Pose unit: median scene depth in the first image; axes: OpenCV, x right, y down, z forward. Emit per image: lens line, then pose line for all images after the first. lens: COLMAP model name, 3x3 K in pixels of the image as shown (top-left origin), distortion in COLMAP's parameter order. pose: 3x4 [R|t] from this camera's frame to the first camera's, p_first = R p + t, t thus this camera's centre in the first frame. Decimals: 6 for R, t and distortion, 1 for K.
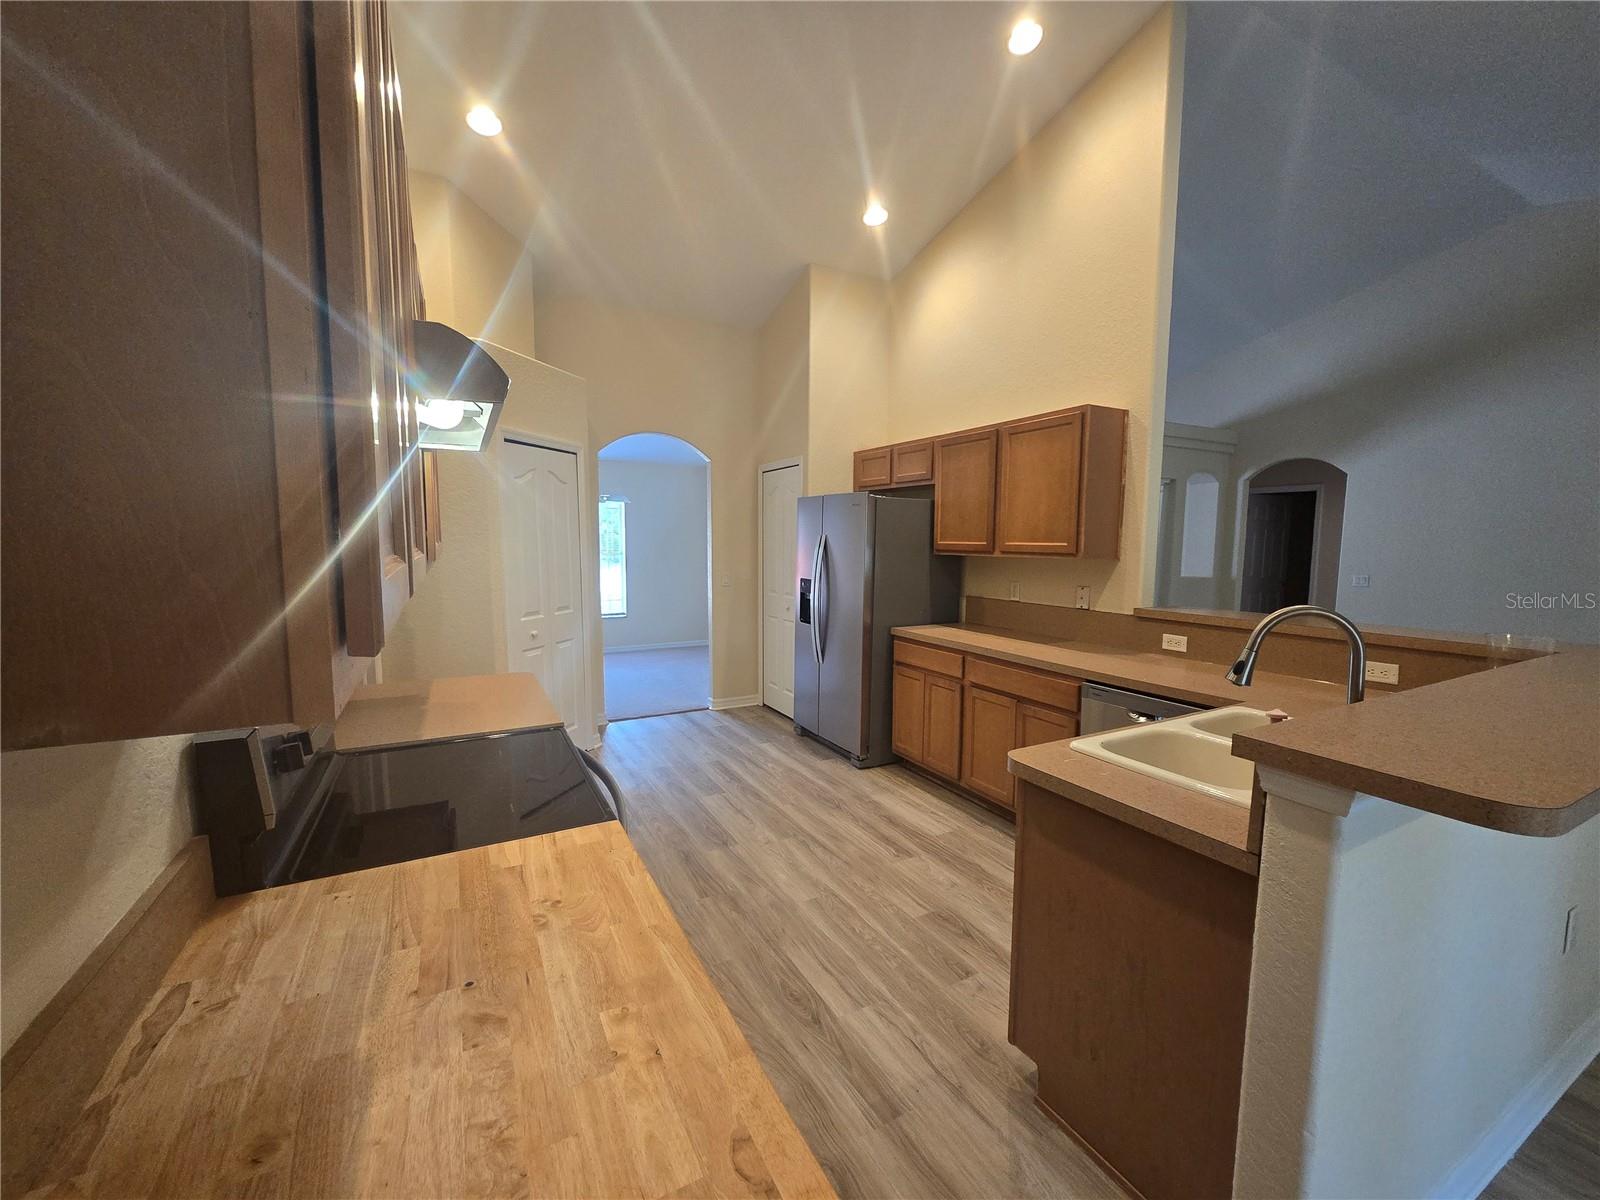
lens RADIAL K [[653.0, 0, 809.6], [0, 653.0, 602.4], [0, 0, 1]] dist [-0.001664, -0.000143]
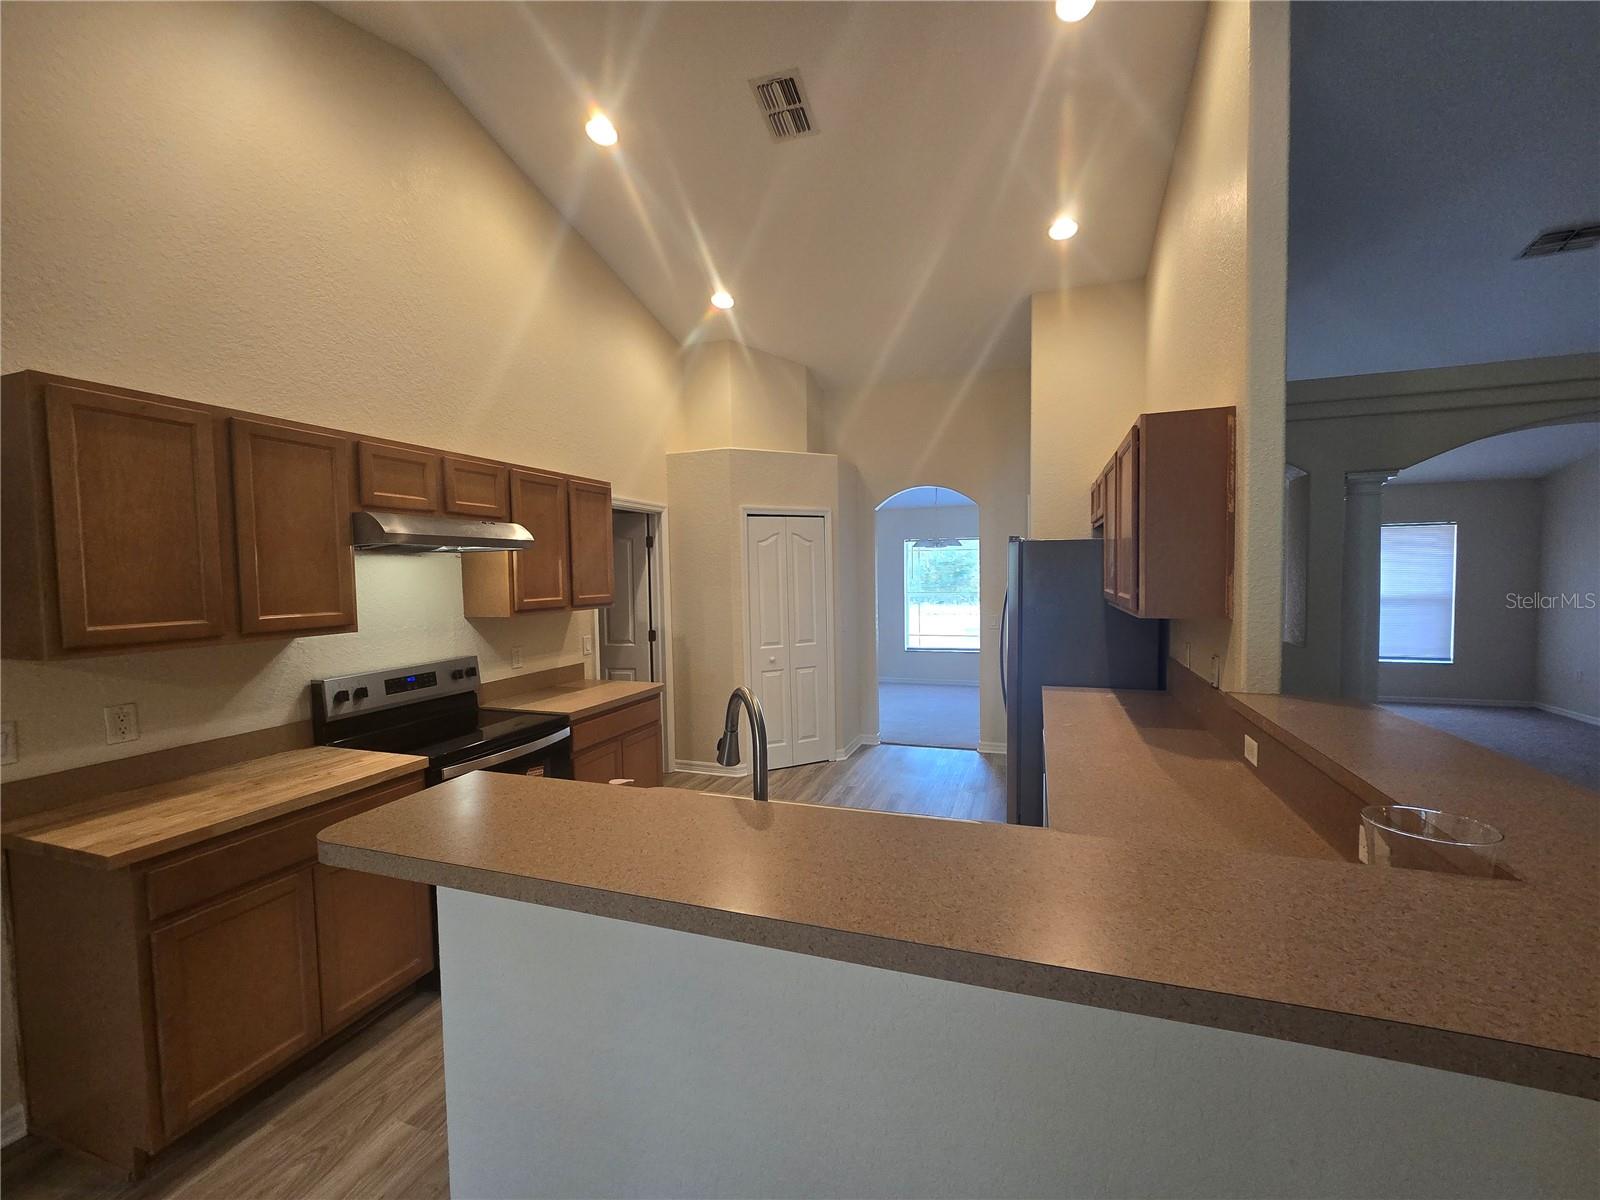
lens RADIAL K [[653.0, 0, 809.6], [0, 653.0, 602.4], [0, 0, 1]] dist [-0.001664, -0.000143]
pose [[0.670518, 0.018132, -0.741672, 0.669395], [-0.052399, 0.998362, -0.022965, -0.043913], [0.740041, 0.054261, 0.670370, 0.197661]]
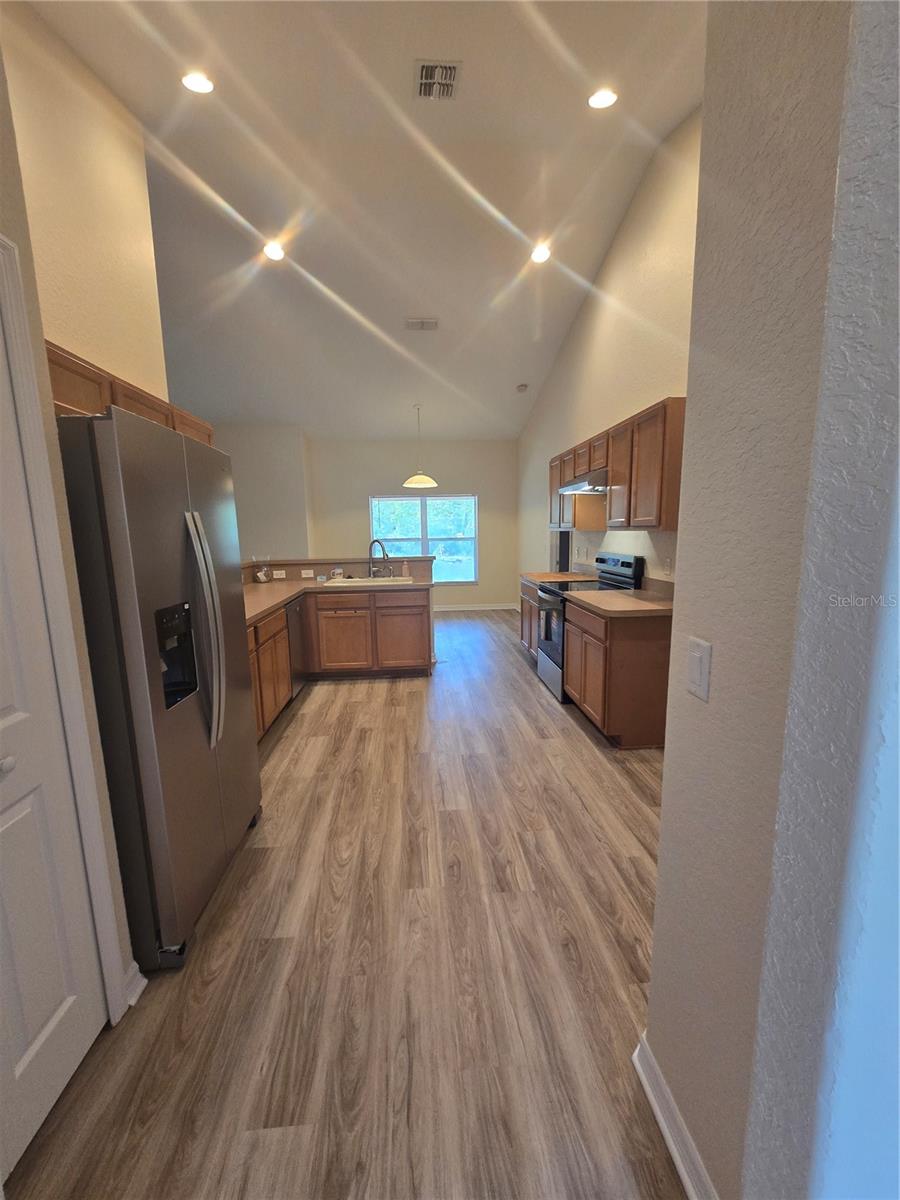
lens RADIAL K [[489.8, 0, 447.6], [0, 489.8, 605.8], [0, 0, 1]] dist [-0.001664, -0.000143]
pose [[-0.908874, -0.052240, 0.413787, -0.428985], [0.056089, 0.967803, 0.245382, -0.145333], [-0.413283, 0.246230, -0.876680, 1.626316]]
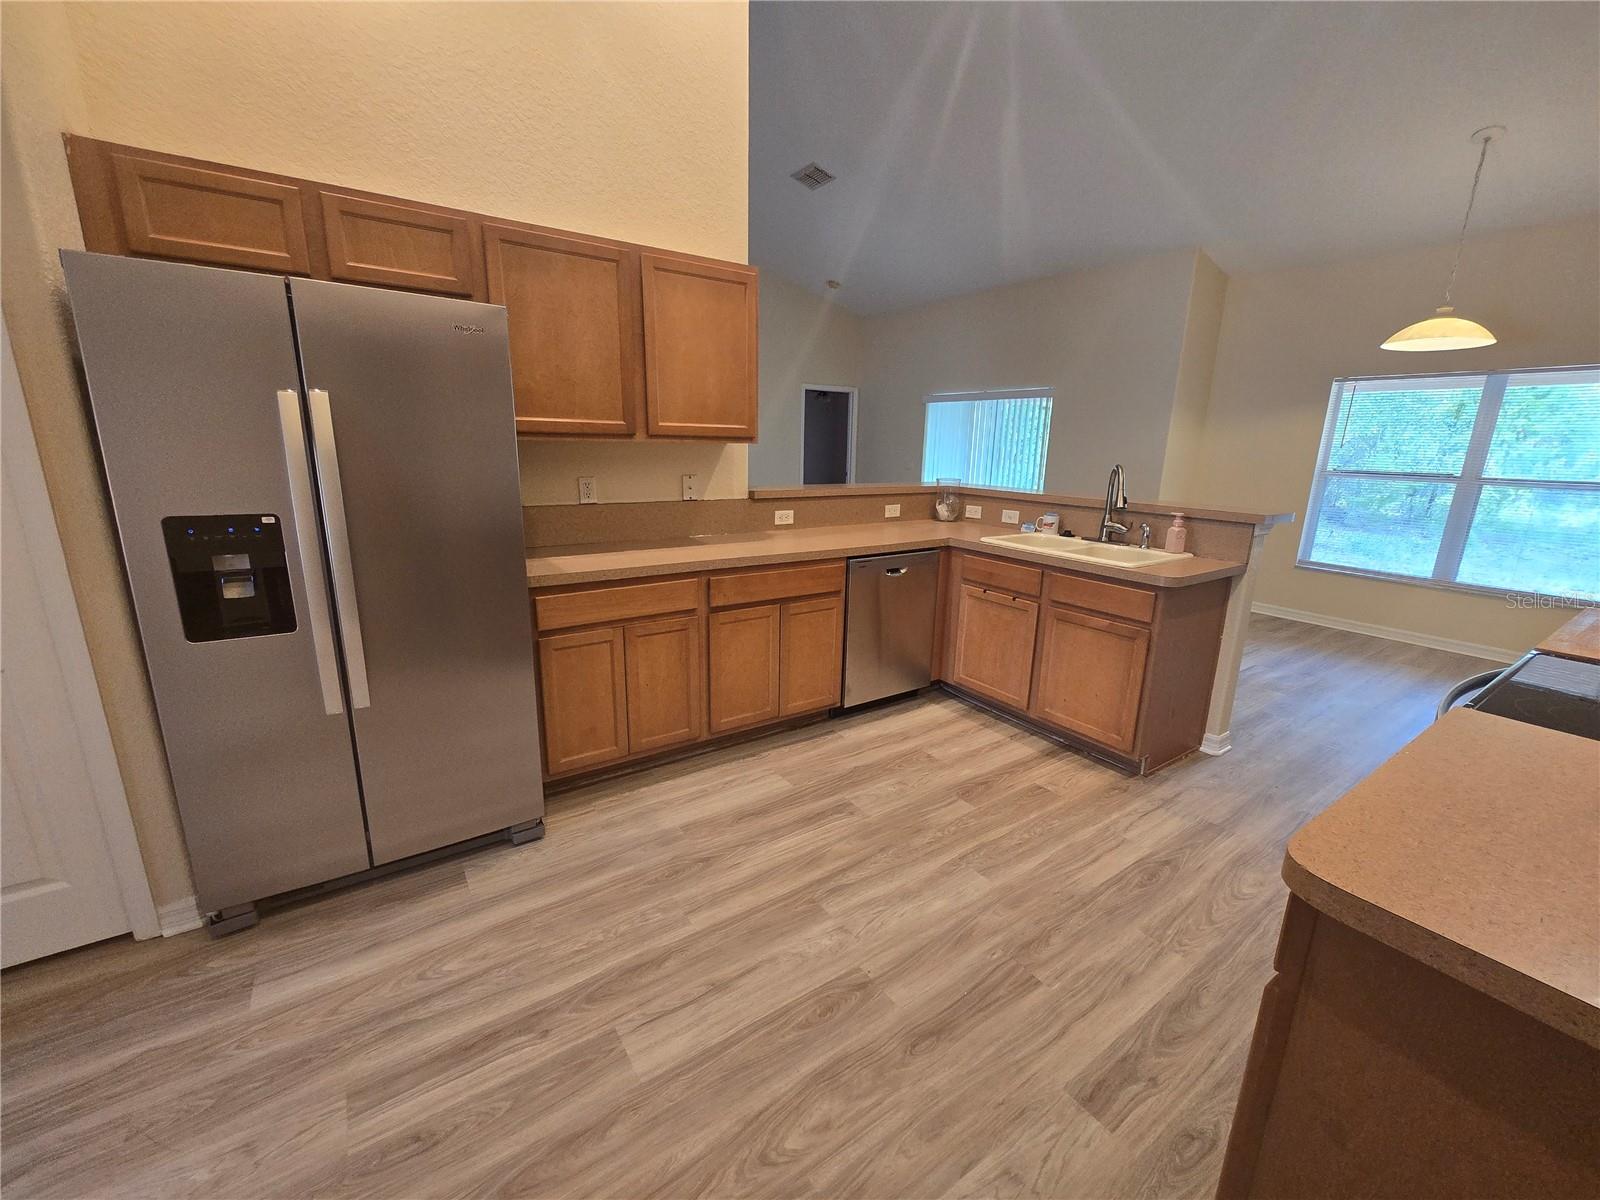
lens RADIAL K [[653.0, 0, 809.6], [0, 653.0, 602.4], [0, 0, 1]] dist [-0.001664, -0.000143]
pose [[-0.110089, -0.248990, 0.962229, -0.517245], [0.073307, 0.963443, 0.257691, -0.076577], [-0.991215, 0.098906, -0.087812, 0.959183]]
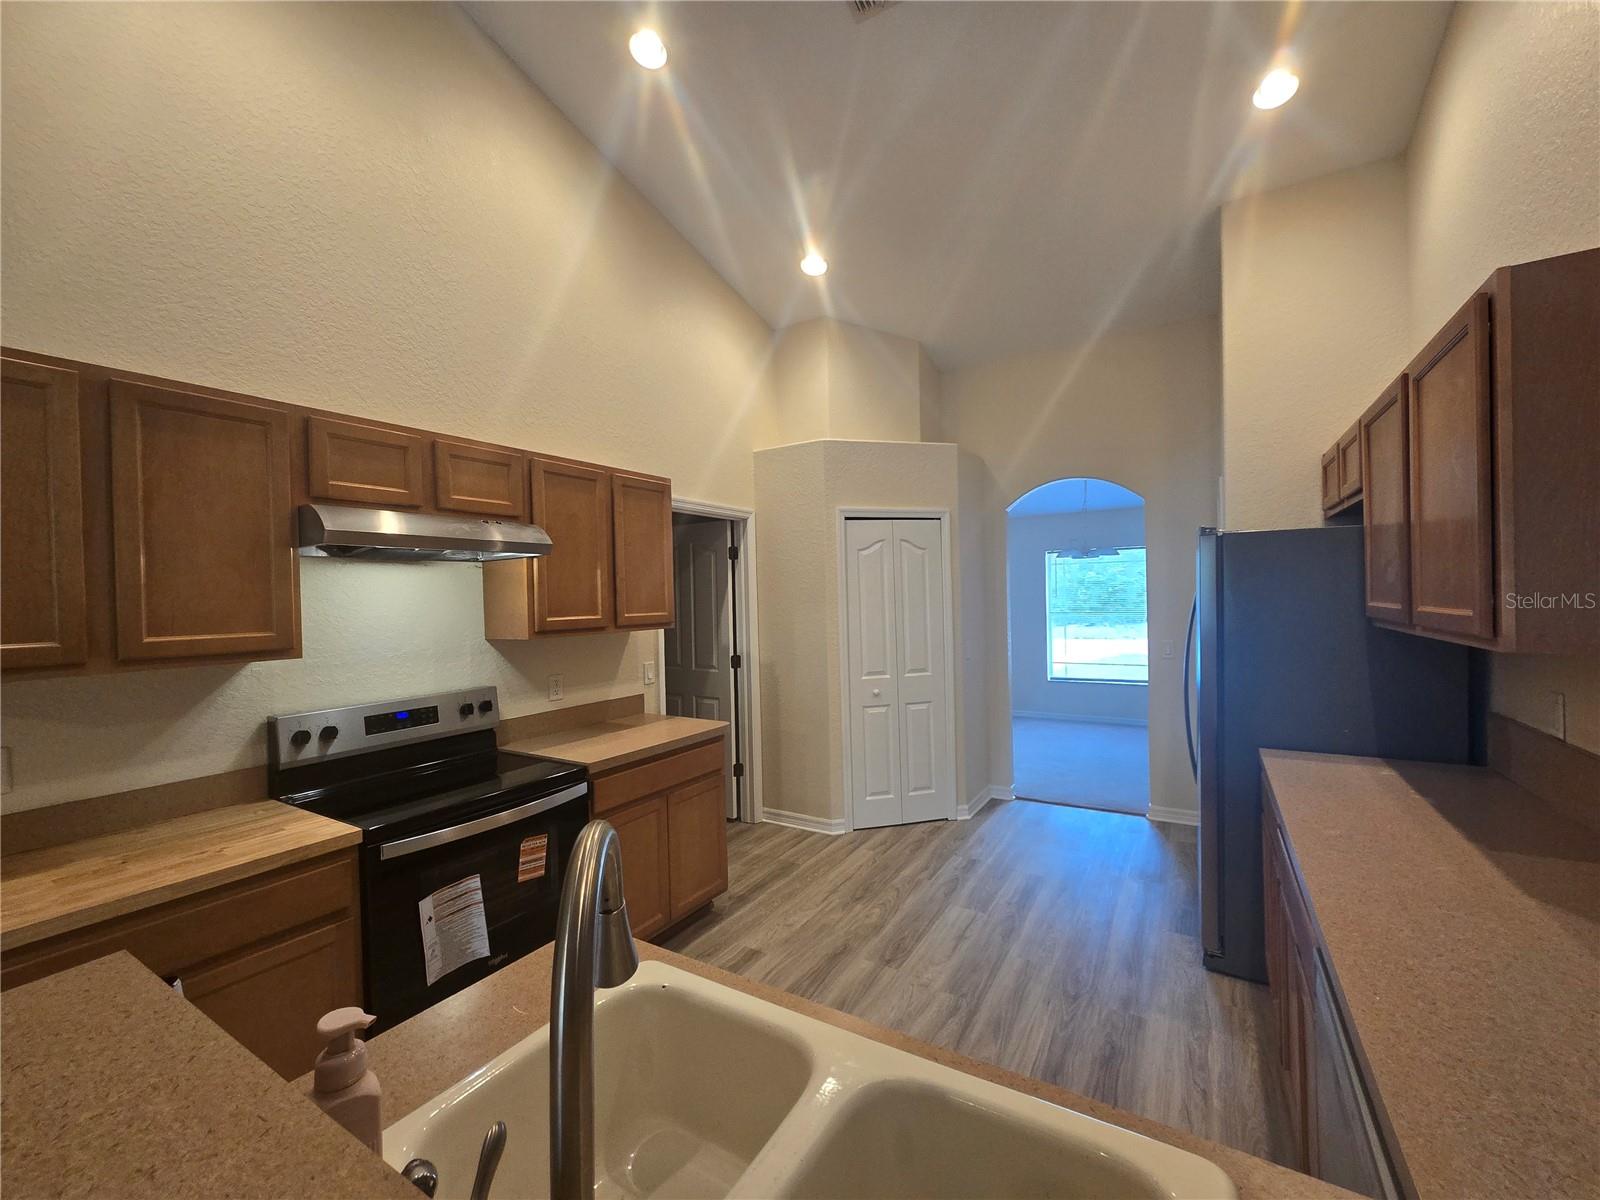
lens RADIAL K [[653.0, 0, 809.6], [0, 653.0, 602.4], [0, 0, 1]] dist [-0.001664, -0.000143]
pose [[0.502980, -0.009306, -0.864248, 0.509459], [-0.058666, 0.997268, -0.044880, -0.050085], [0.862305, 0.073276, 0.501060, 0.404878]]
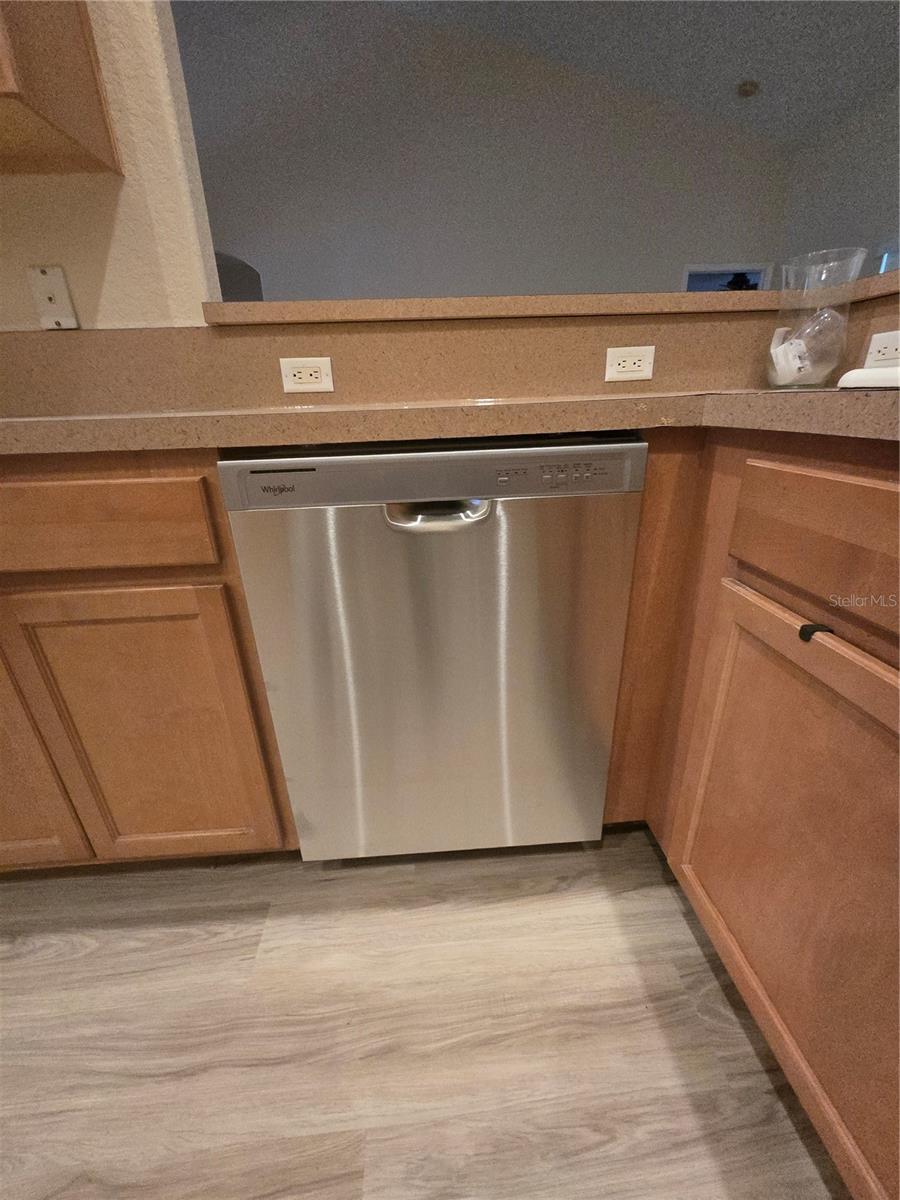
lens RADIAL K [[489.8, 0, 447.6], [0, 489.8, 605.8], [0, 0, 1]] dist [-0.001664, -0.000143]
pose [[0.419376, -0.369755, 0.829099, 0.203956], [0.122830, 0.928006, 0.351735, 0.096233], [-0.899465, -0.045671, 0.434600, 0.655634]]
